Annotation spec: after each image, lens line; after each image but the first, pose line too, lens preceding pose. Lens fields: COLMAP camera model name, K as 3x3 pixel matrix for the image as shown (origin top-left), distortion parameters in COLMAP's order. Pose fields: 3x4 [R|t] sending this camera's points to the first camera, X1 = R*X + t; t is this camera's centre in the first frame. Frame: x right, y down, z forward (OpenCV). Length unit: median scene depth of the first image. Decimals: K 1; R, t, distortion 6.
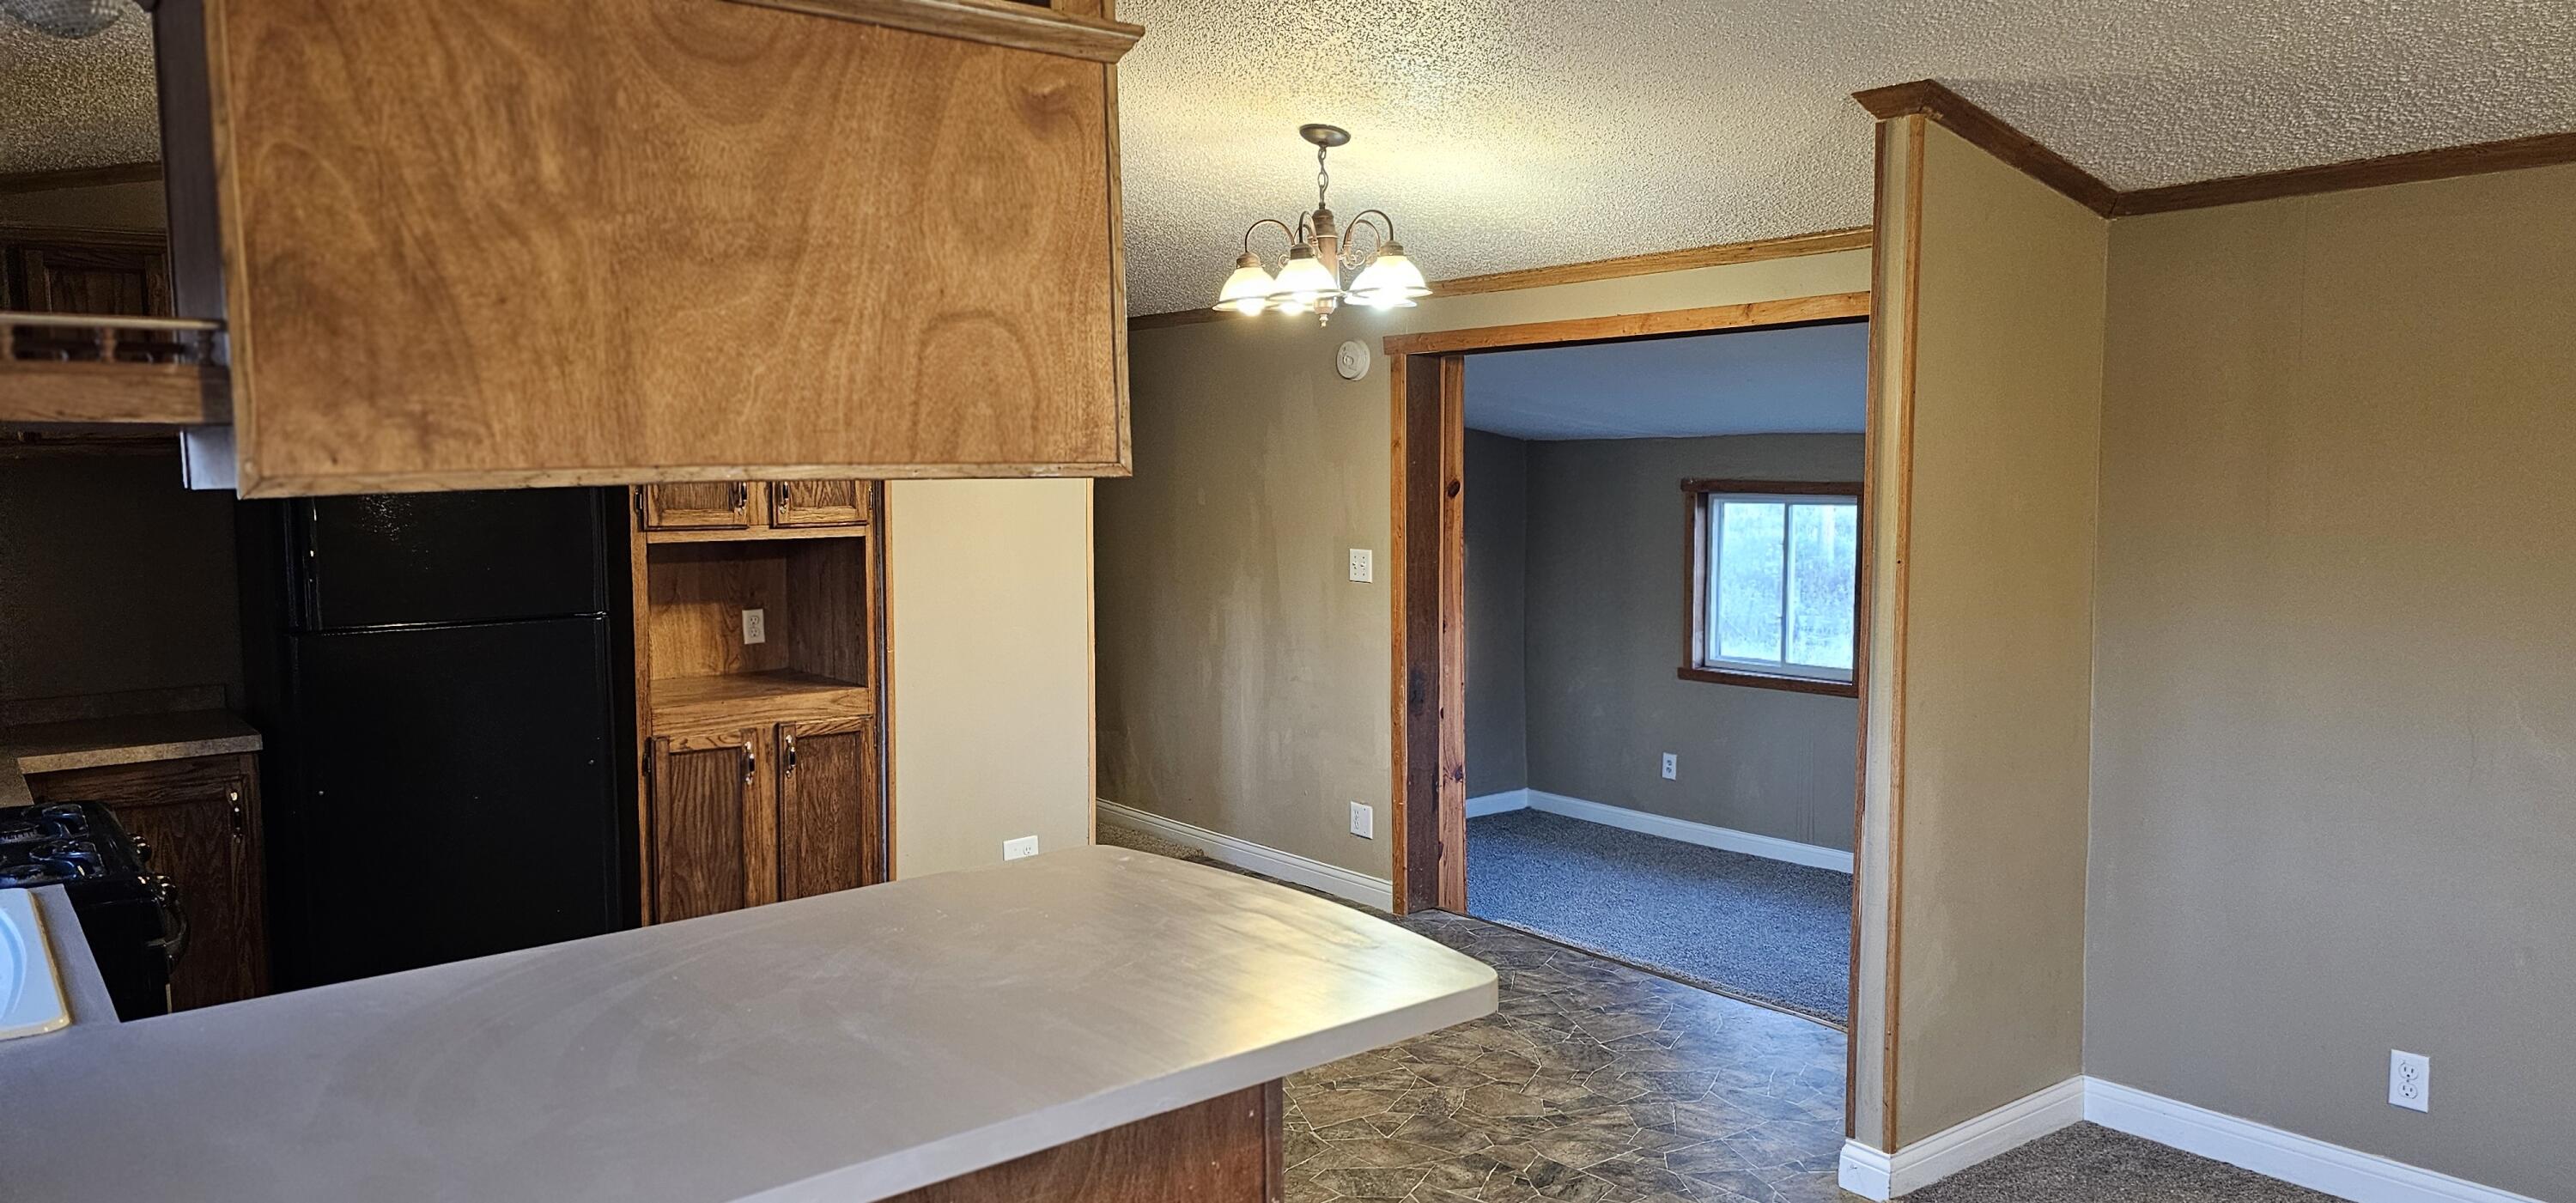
lens RADIAL K [[1731.9, 0, 1245.2], [0, 1731.9, 618.1], [0, 0, 1]] dist [0.068021, -0.068692]
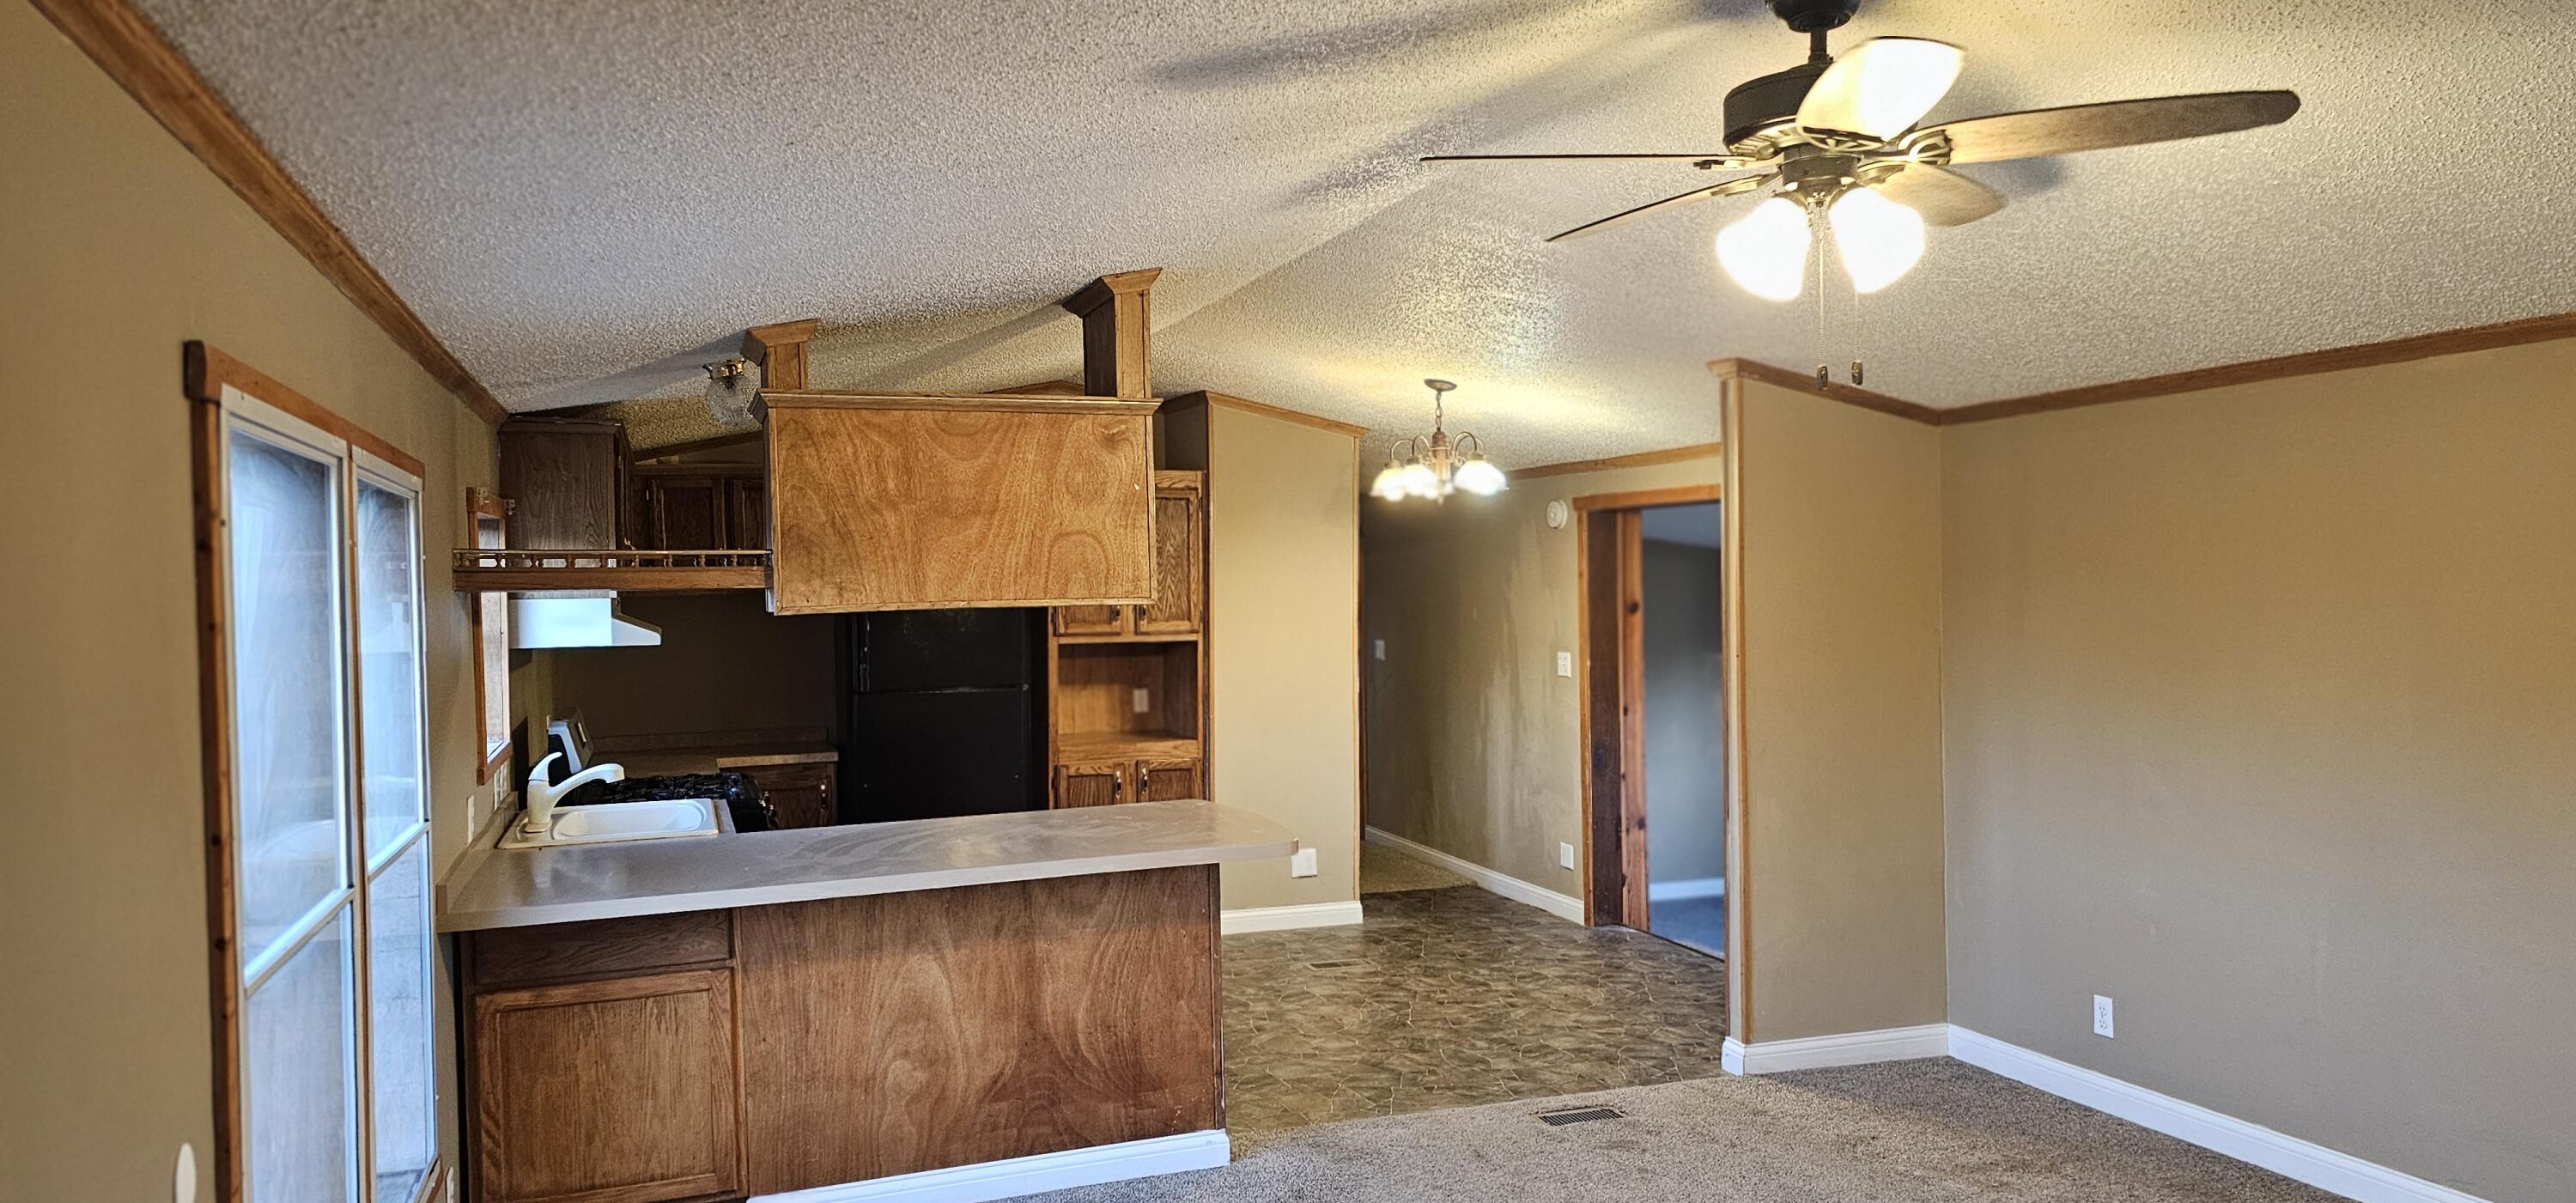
lens RADIAL K [[1731.9, 0, 1282.8], [0, 1731.9, 607.0], [0, 0, 1]] dist [0.068021, -0.068692]
pose [[0.951911, -0.000976, -0.306373, 0.397816], [-0.021727, 0.997262, -0.070684, 0.037025], [0.305603, 0.073941, 0.949284, -0.524168]]
